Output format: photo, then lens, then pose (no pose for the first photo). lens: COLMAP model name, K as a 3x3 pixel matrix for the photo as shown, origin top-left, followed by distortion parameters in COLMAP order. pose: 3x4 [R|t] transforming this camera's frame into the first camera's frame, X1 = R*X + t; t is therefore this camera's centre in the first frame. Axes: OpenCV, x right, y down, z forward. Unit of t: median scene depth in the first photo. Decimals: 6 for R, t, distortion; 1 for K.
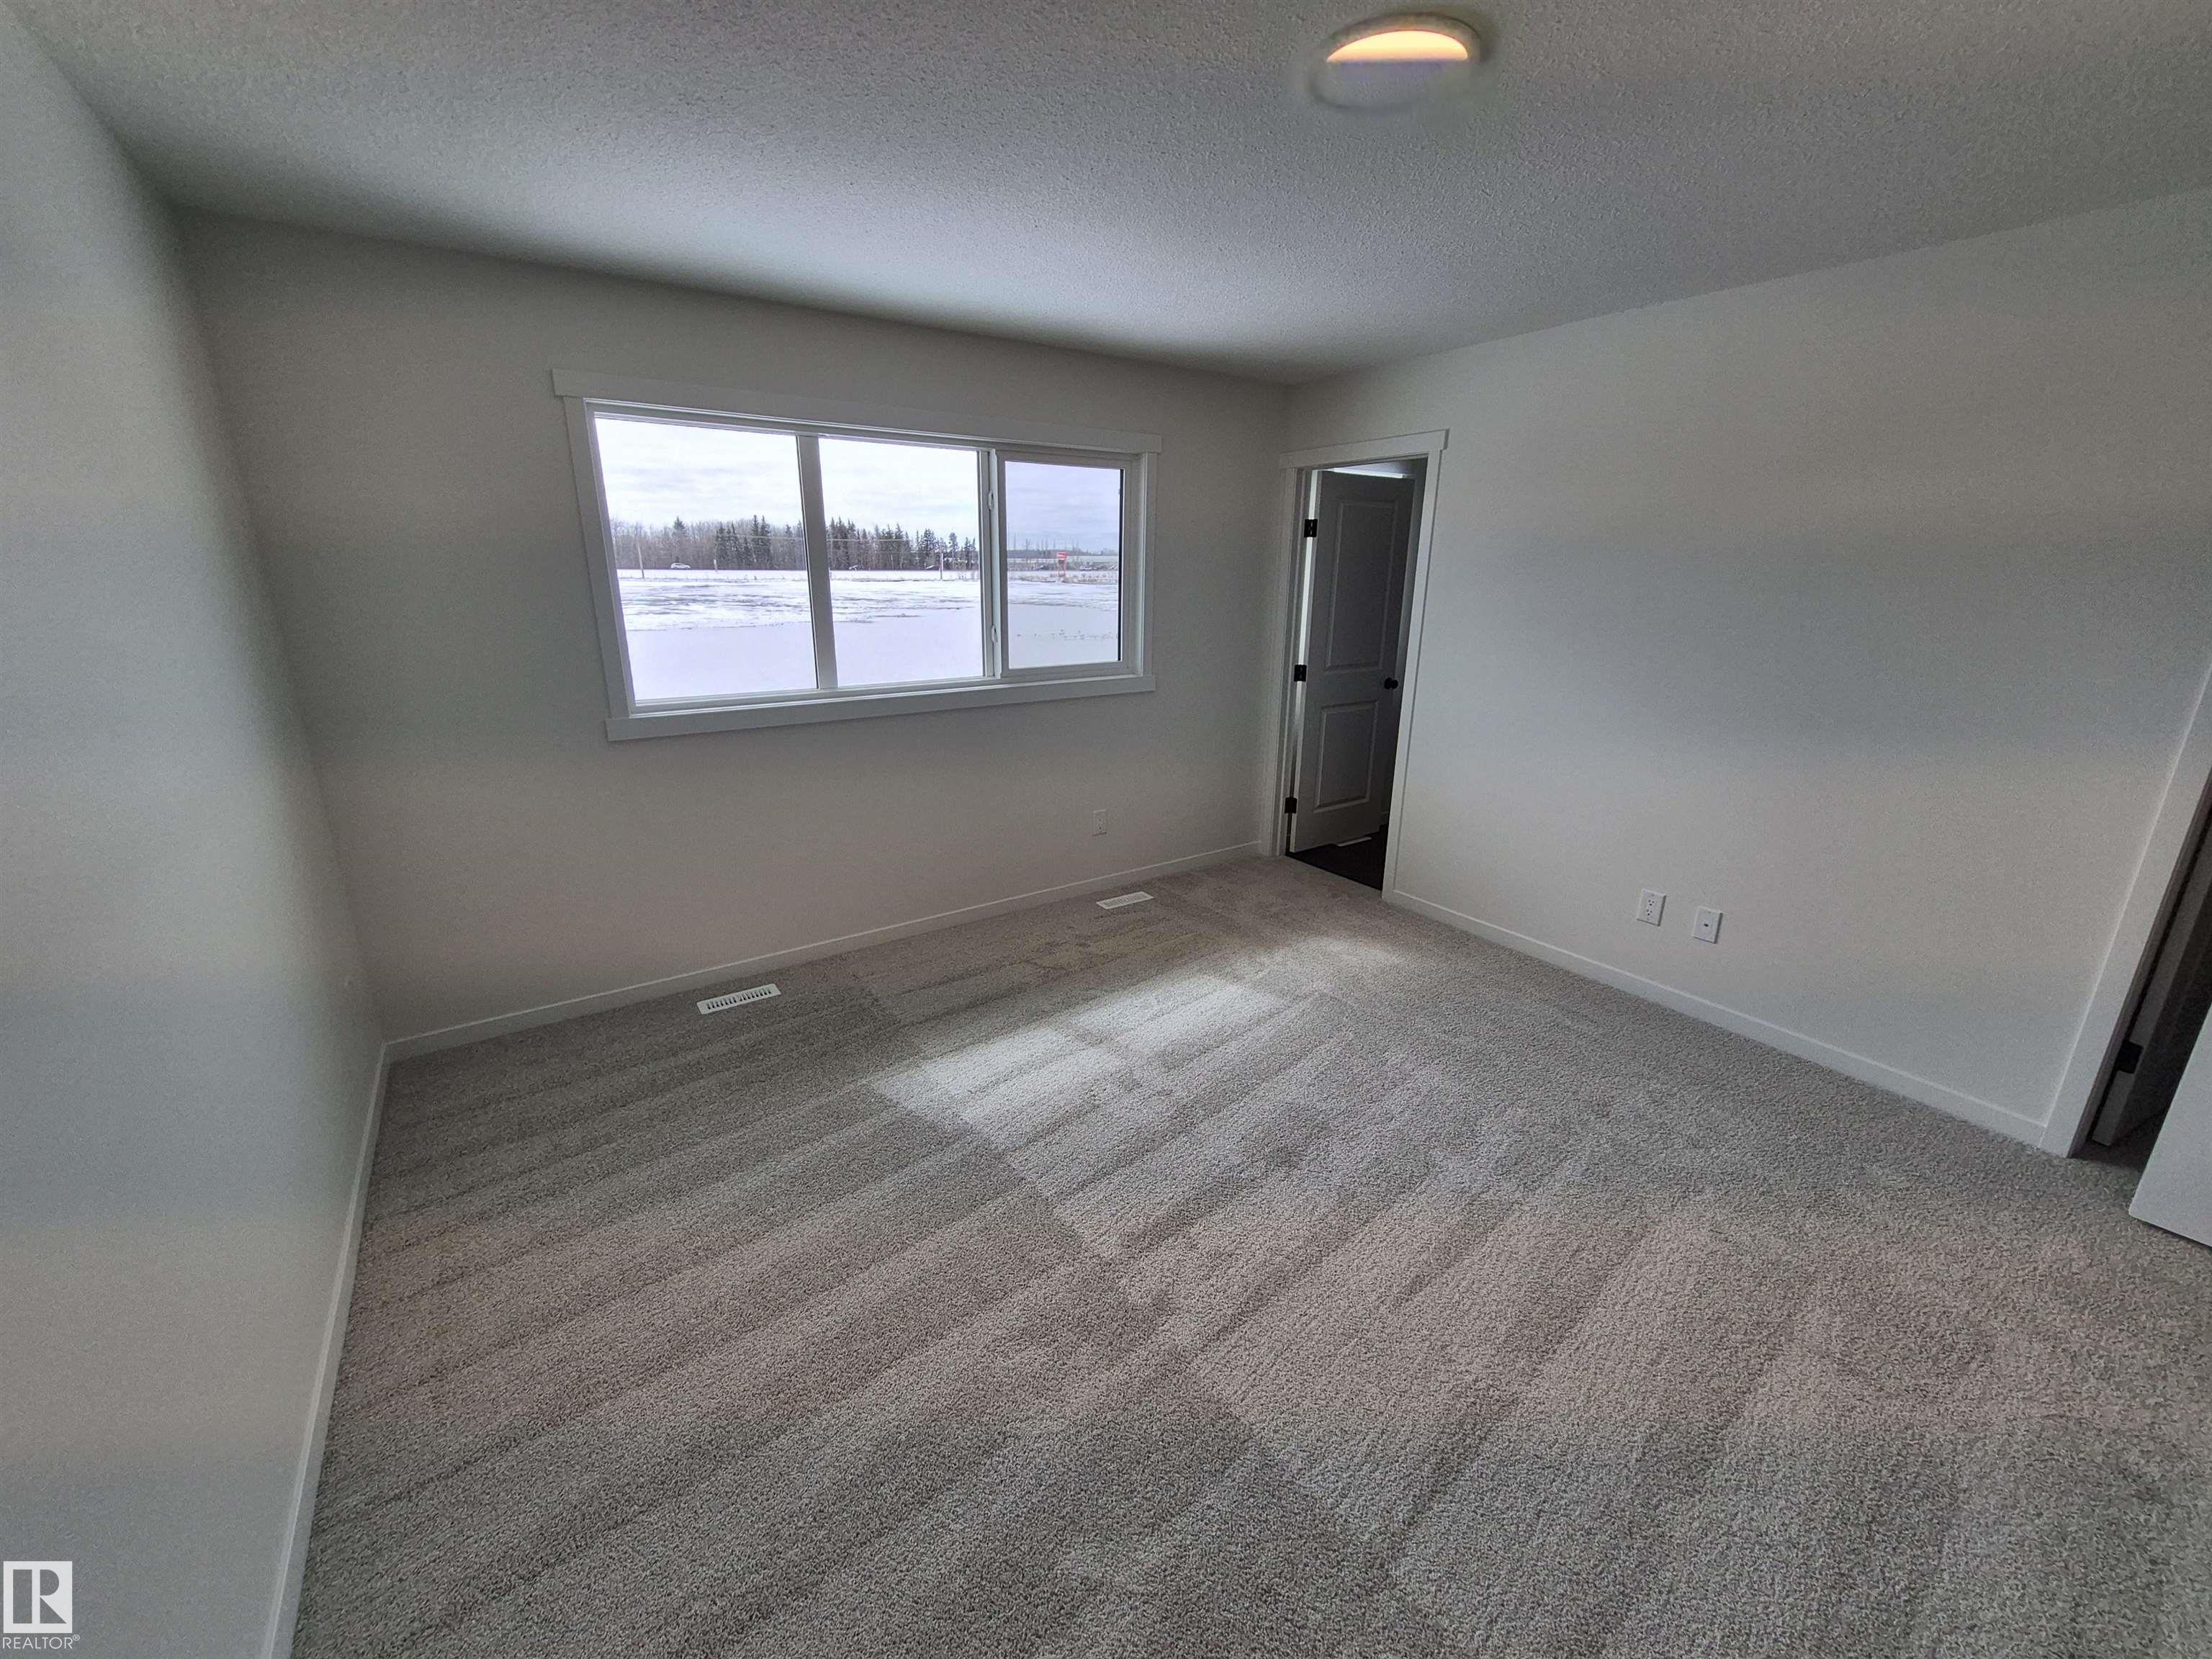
lens RADIAL K [[864.8, 0, 1102.5], [0, 864.8, 812.3], [0, 0, 1]] dist [0.002728, -0.002533]
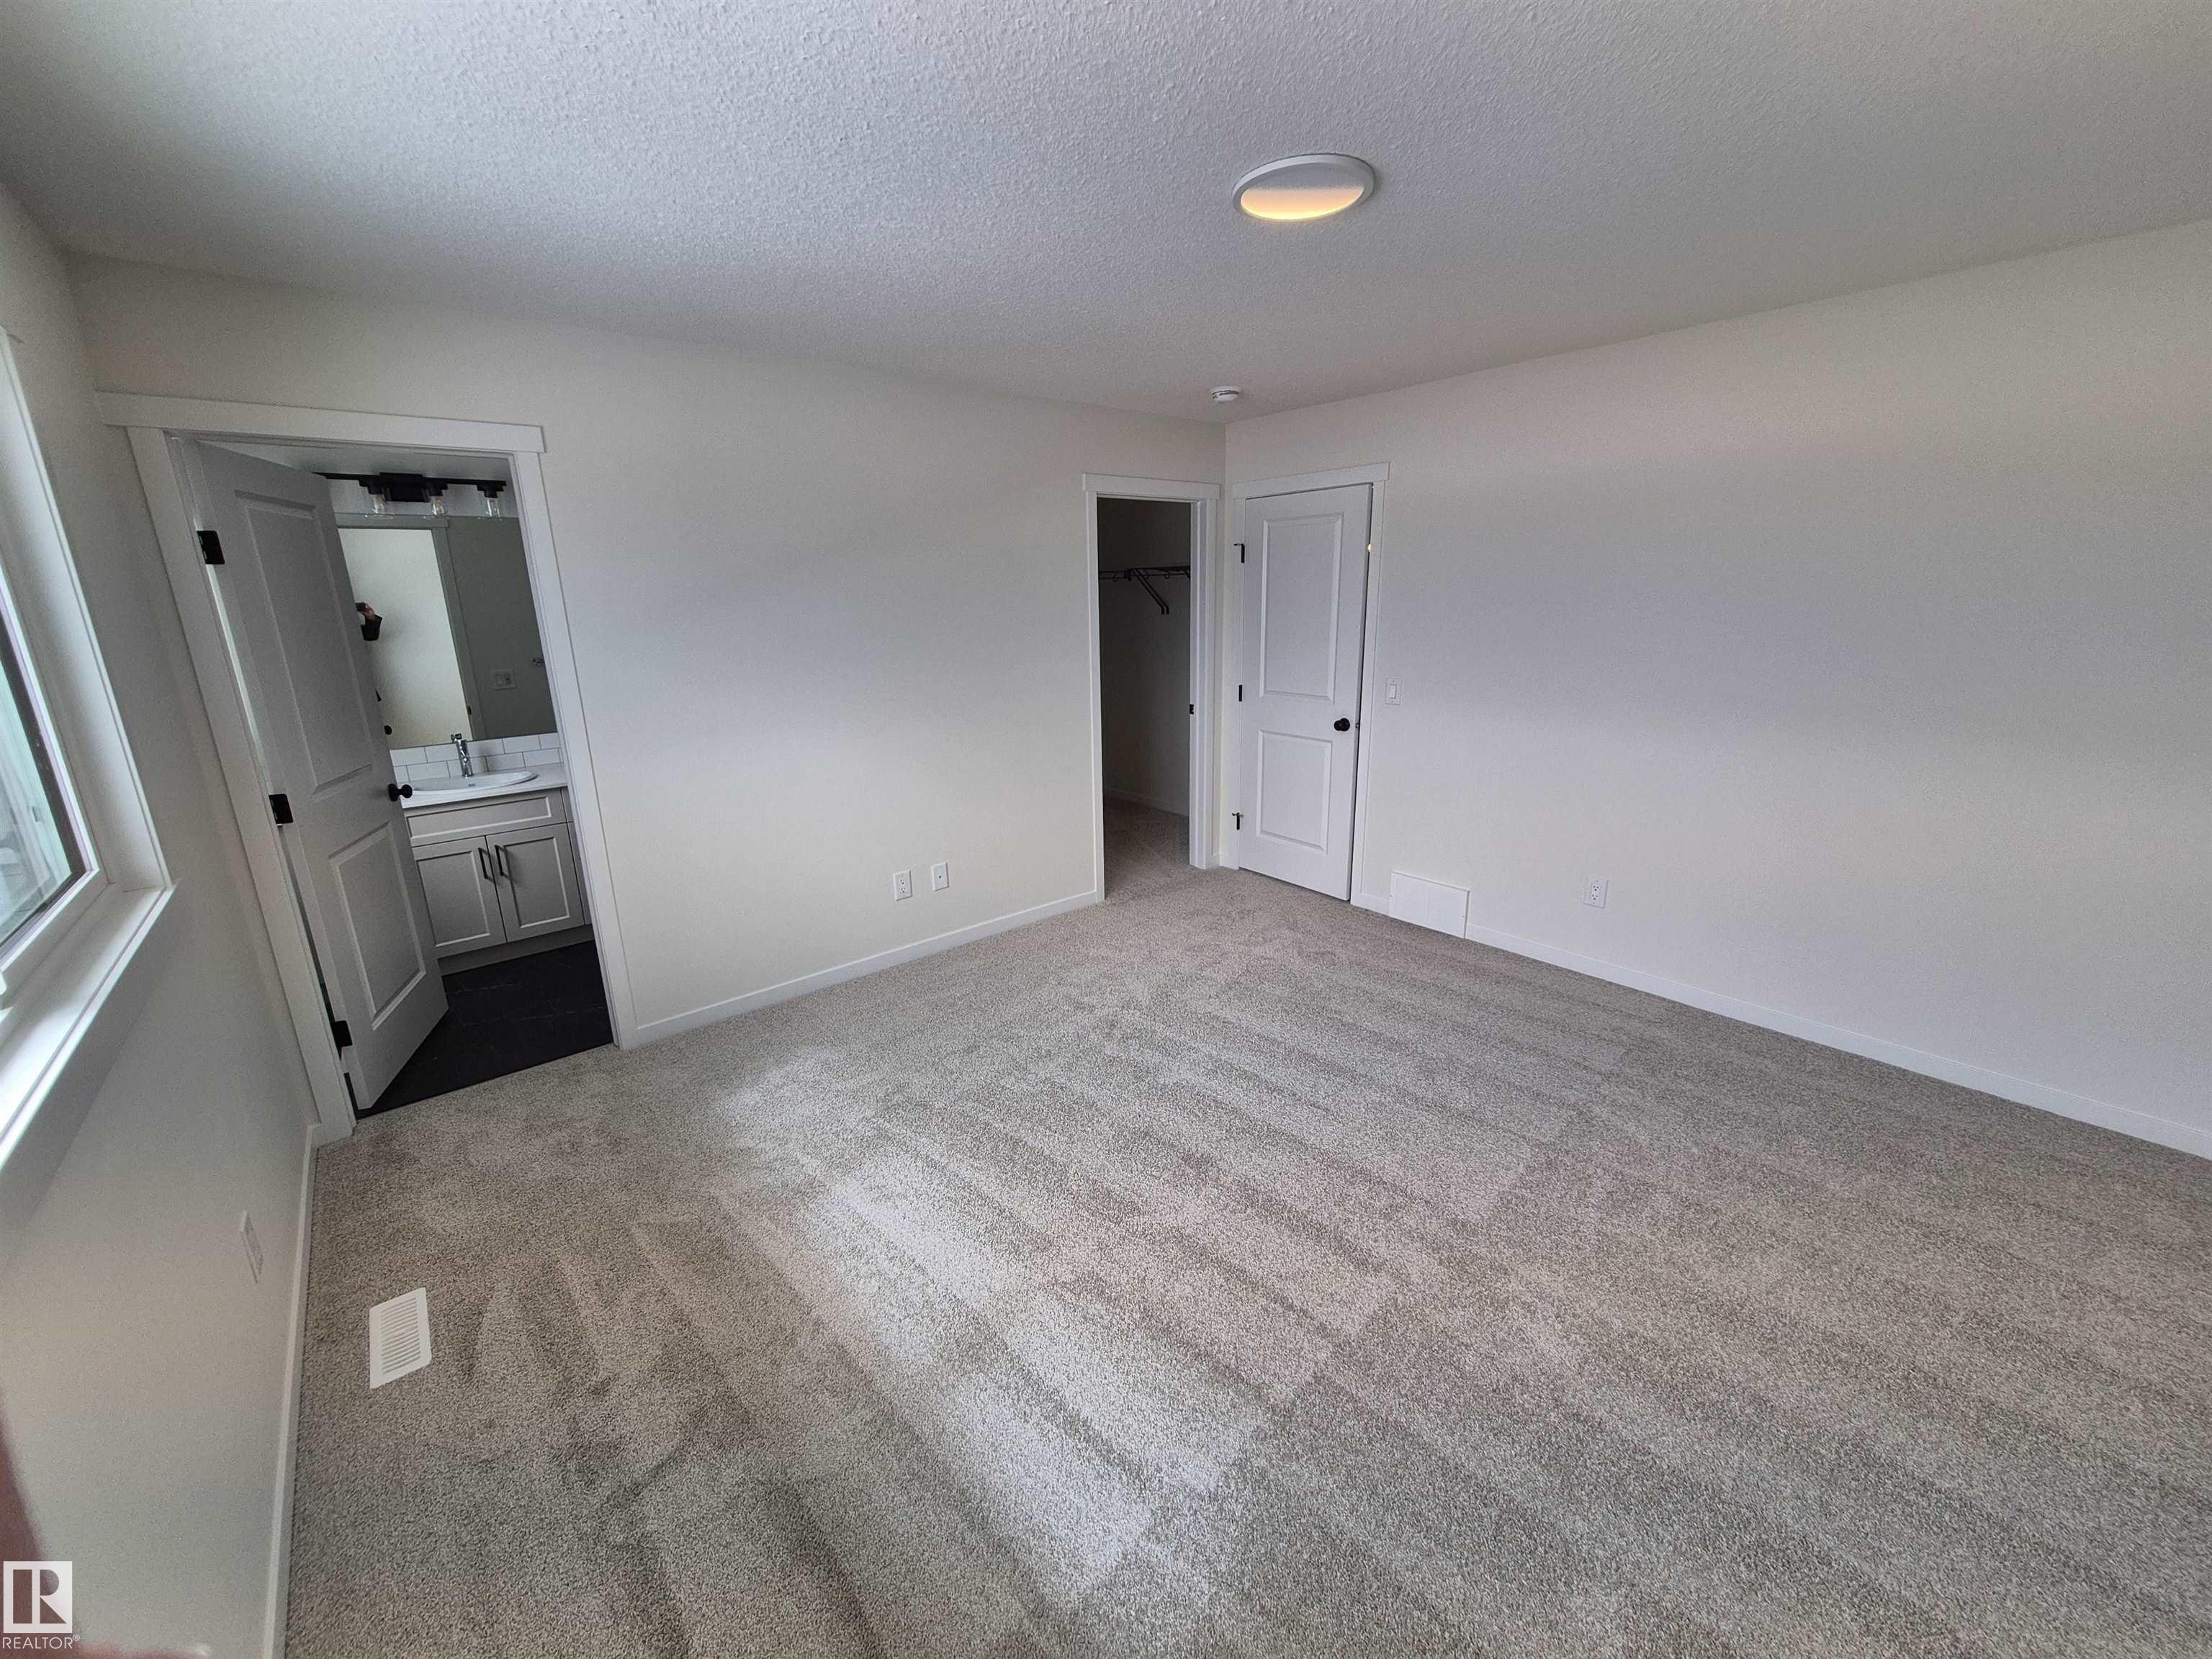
lens RADIAL K [[864.8, 0, 1102.5], [0, 864.8, 812.3], [0, 0, 1]] dist [0.002728, -0.002533]
pose [[-0.073911, -0.263977, 0.961693, -0.519042], [0.298694, 0.914200, 0.273897, -0.235225], [-0.951483, 0.307496, 0.011279, 0.757044]]
